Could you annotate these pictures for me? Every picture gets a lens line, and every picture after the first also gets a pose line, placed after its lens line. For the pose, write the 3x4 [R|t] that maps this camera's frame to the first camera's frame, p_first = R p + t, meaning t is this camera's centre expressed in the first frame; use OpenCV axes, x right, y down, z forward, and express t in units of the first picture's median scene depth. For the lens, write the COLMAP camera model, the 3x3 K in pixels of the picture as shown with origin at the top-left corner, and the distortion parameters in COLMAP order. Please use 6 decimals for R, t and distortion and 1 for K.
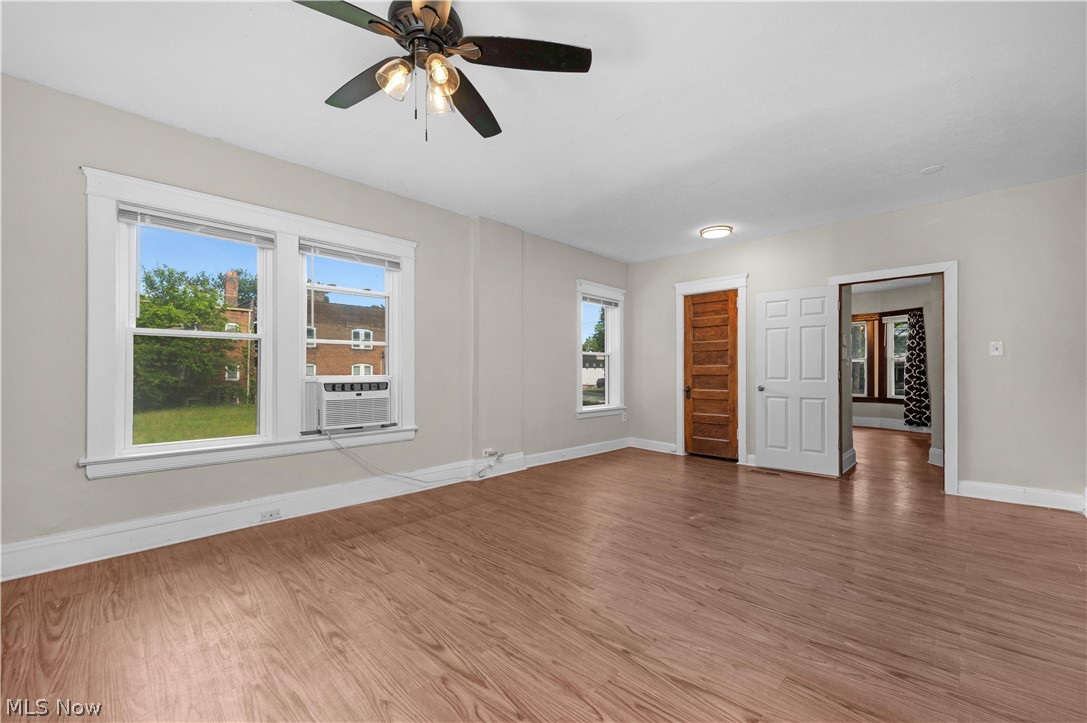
lens RADIAL K [[428.7, 0, 548.7], [0, 428.7, 366.5], [0, 0, 1]] dist [0.015656, -0.002986]
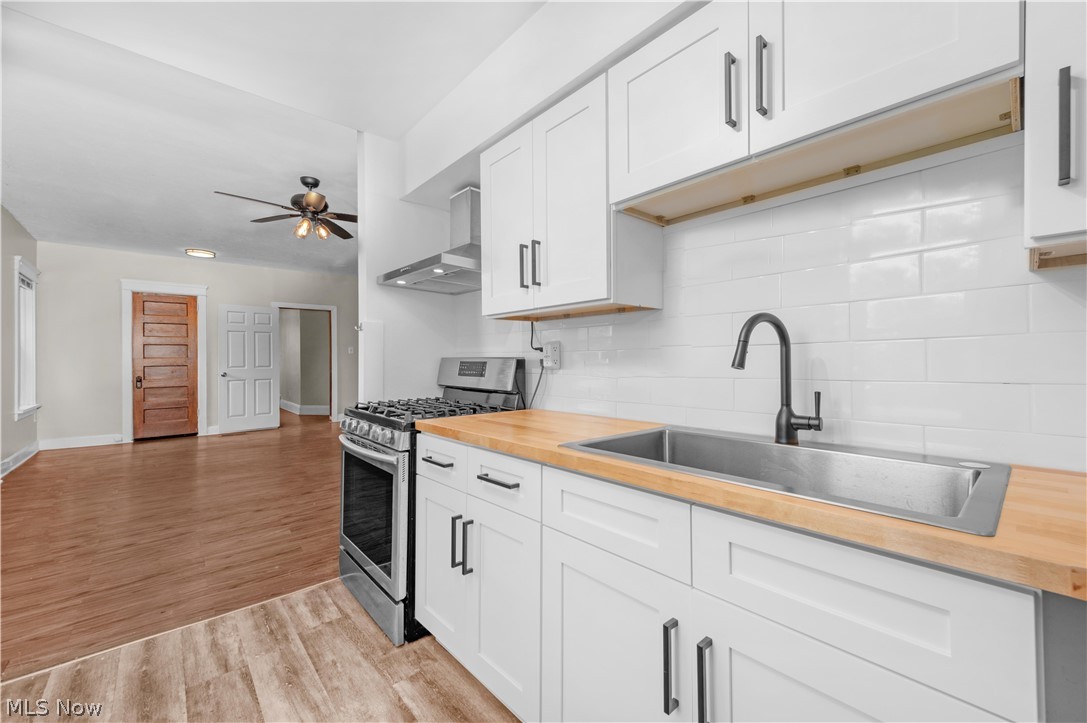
lens RADIAL K [[428.7, 0, 565.2], [0, 428.7, 359.5], [0, 0, 1]] dist [0.015656, -0.002986]
pose [[0.039640, -0.005520, 0.999199, -1.210120], [-0.003676, 0.999977, 0.005670, -0.011991], [-0.999207, -0.003898, 0.039619, -0.185201]]
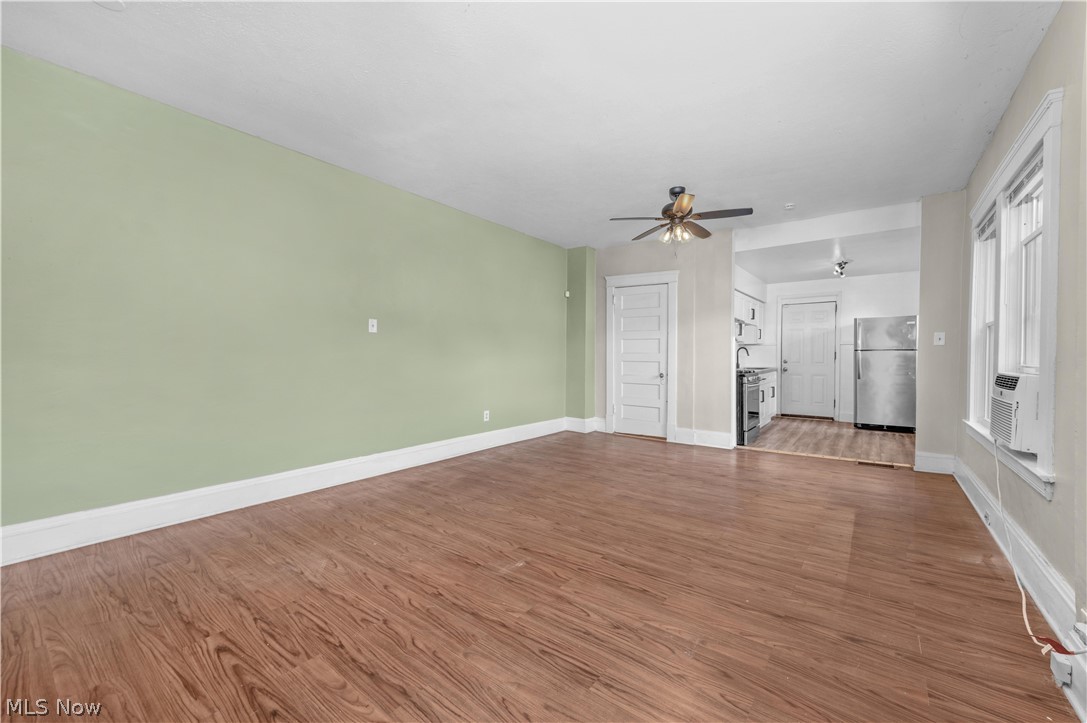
lens RADIAL K [[428.7, 0, 551.5], [0, 428.7, 363.1], [0, 0, 1]] dist [0.015656, -0.002986]
pose [[-0.990721, -0.002898, -0.135883, 0.367084], [-0.004518, 0.999922, 0.011619, 0.011098], [0.135838, 0.012125, -0.990657, 1.652812]]
